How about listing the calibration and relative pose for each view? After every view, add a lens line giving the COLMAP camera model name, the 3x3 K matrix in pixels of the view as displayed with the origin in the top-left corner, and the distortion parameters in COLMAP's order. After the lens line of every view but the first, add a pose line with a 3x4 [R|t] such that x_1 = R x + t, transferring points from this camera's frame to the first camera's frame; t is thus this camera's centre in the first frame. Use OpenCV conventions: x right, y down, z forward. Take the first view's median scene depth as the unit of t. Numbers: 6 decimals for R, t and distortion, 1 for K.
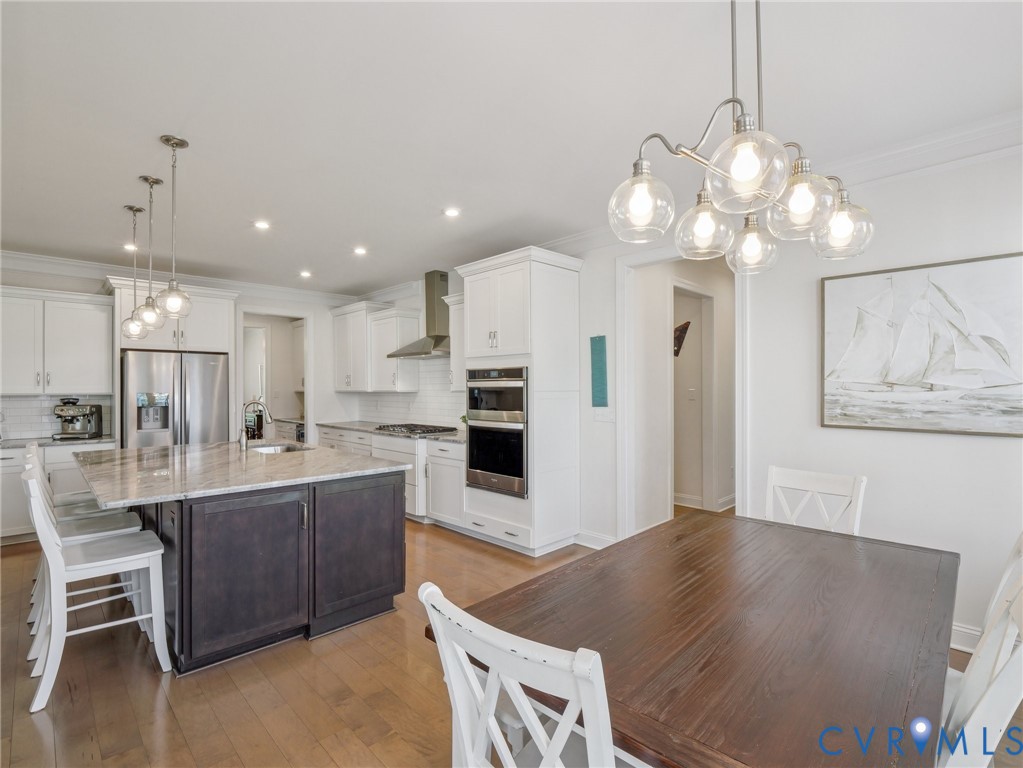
lens RADIAL K [[490.6, 0, 507.0], [0, 490.6, 385.2], [0, 0, 1]] dist [-0.013565, -0.002304]
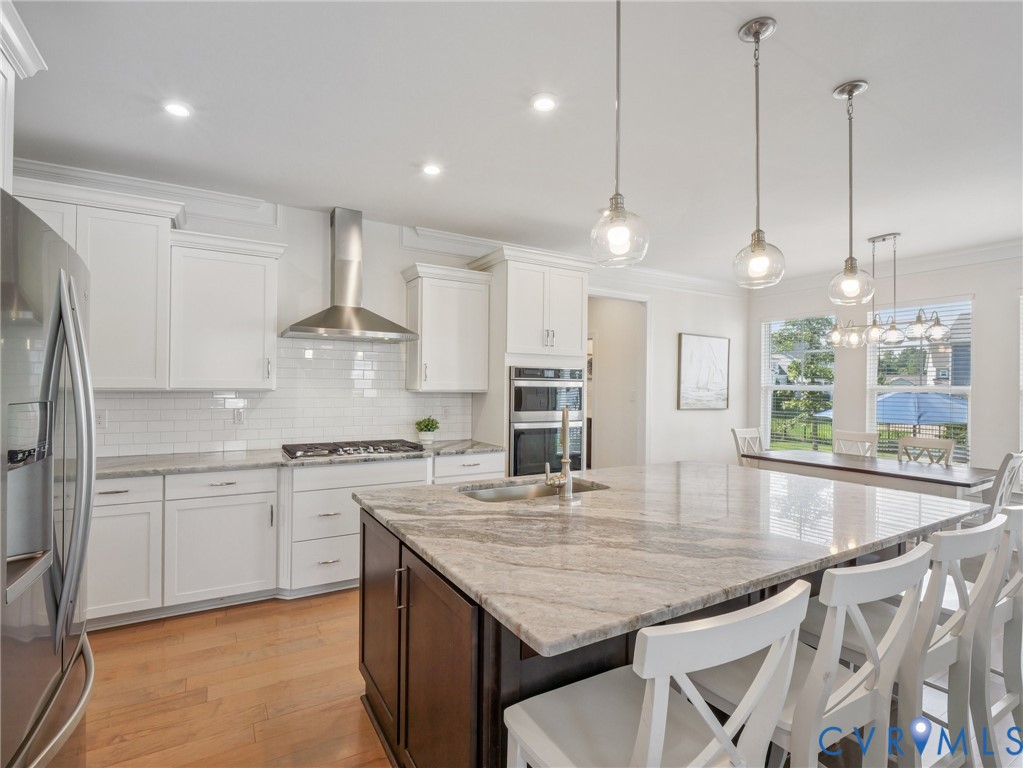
lens RADIAL K [[490.6, 0, 485.5], [0, 490.6, 382.8], [0, 0, 1]] dist [-0.013565, -0.002304]
pose [[0.265438, 0.011559, 0.964059, -0.880852], [-0.018839, 0.999799, -0.006800, 0.003924], [-0.963944, -0.016357, 0.265602, 0.758230]]
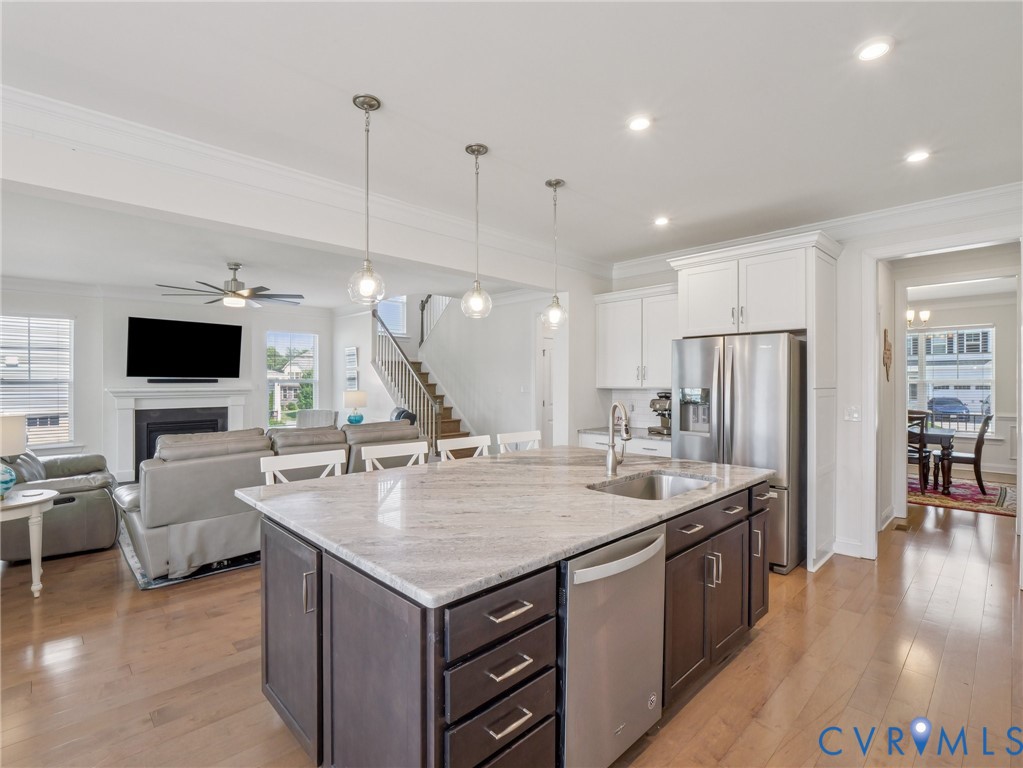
lens RADIAL K [[490.6, 0, 502.0], [0, 490.6, 385.3], [0, 0, 1]] dist [-0.013565, -0.002304]
pose [[-0.003264, 0.008394, -0.999959, 0.104050], [0.008320, 0.999930, 0.008367, 0.001606], [0.999960, -0.008293, -0.003334, 0.675978]]
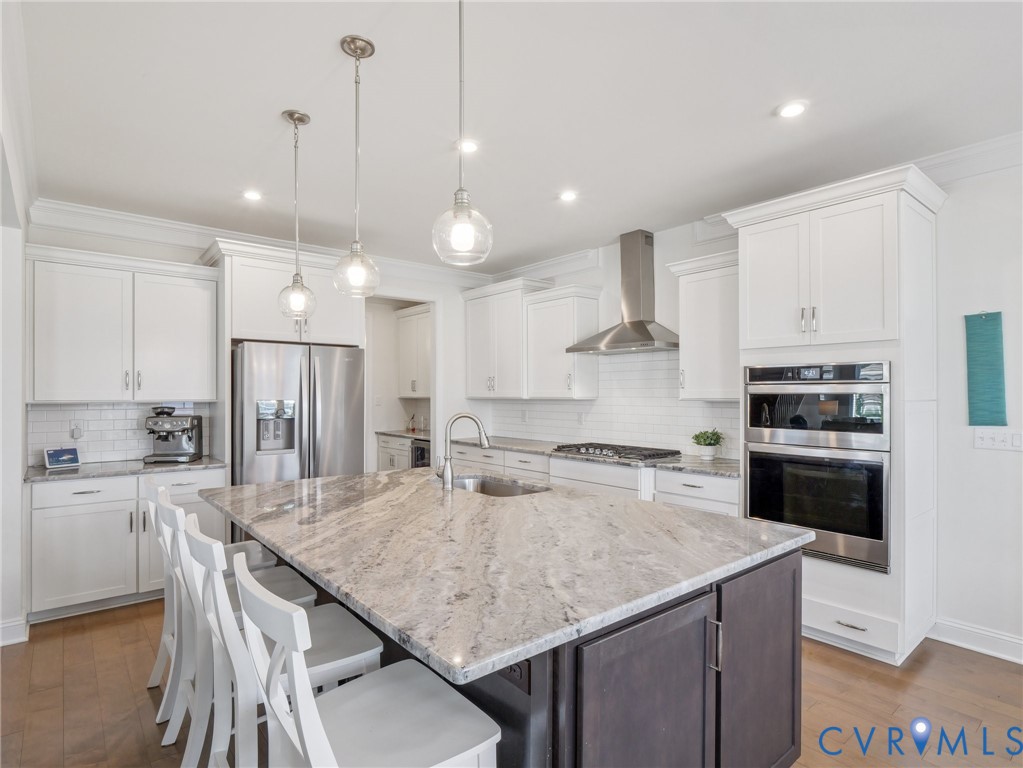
lens RADIAL K [[543.4, 0, 505.8], [0, 543.4, 391.0], [0, 0, 1]] dist [-0.001177, -0.001947]
pose [[0.996414, 0.002890, -0.084568, -0.319677], [-0.002723, 0.999994, 0.002085, -0.000088], [0.084573, -0.001848, 0.996416, 0.225902]]
